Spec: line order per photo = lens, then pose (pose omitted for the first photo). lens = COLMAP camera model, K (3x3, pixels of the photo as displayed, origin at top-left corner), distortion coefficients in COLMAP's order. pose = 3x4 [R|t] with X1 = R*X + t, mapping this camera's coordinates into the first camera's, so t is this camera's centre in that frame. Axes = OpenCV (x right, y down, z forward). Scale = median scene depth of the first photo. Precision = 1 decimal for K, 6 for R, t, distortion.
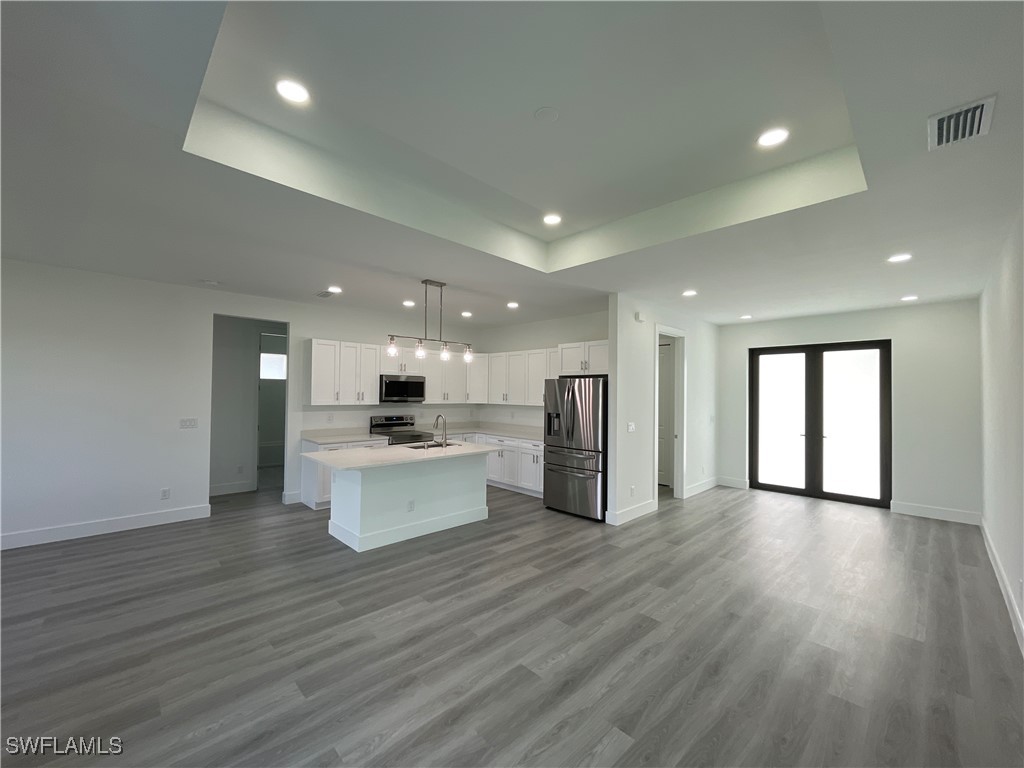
lens RADIAL K [[414.9, 0, 504.8], [0, 414.9, 384.3], [0, 0, 1]] dist [0.000648, 0.000055]
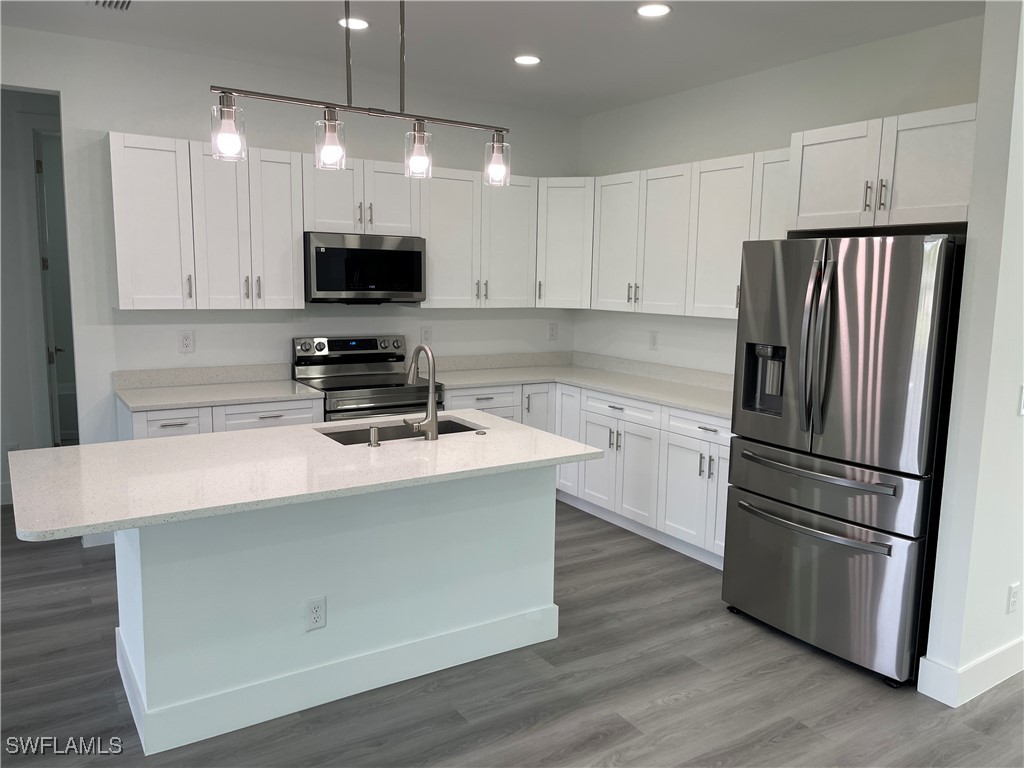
lens RADIAL K [[779.8, 0, 517.2], [0, 779.8, 384.0], [0, 0, 1]] dist [0.090242, -0.141522]
pose [[0.982703, 0.031485, -0.182494, 0.037887], [-0.003007, 0.988025, 0.154268, 0.003988], [0.185166, -0.151050, 0.971029, 0.340301]]
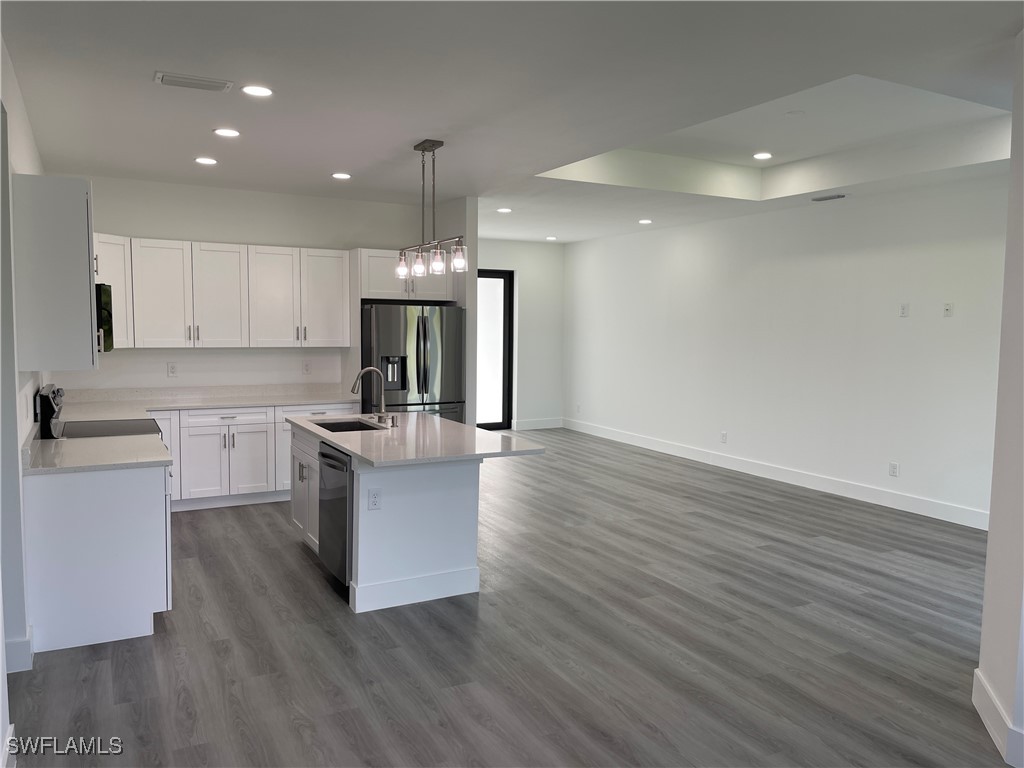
lens RADIAL K [[779.8, 0, 517.2], [0, 779.8, 384.0], [0, 0, 1]] dist [0.090242, -0.141522]
pose [[0.261332, -0.085028, 0.961497, -1.032768], [-0.028070, 0.995022, 0.095622, -0.012186], [-0.964841, -0.051978, 0.257644, 0.474024]]
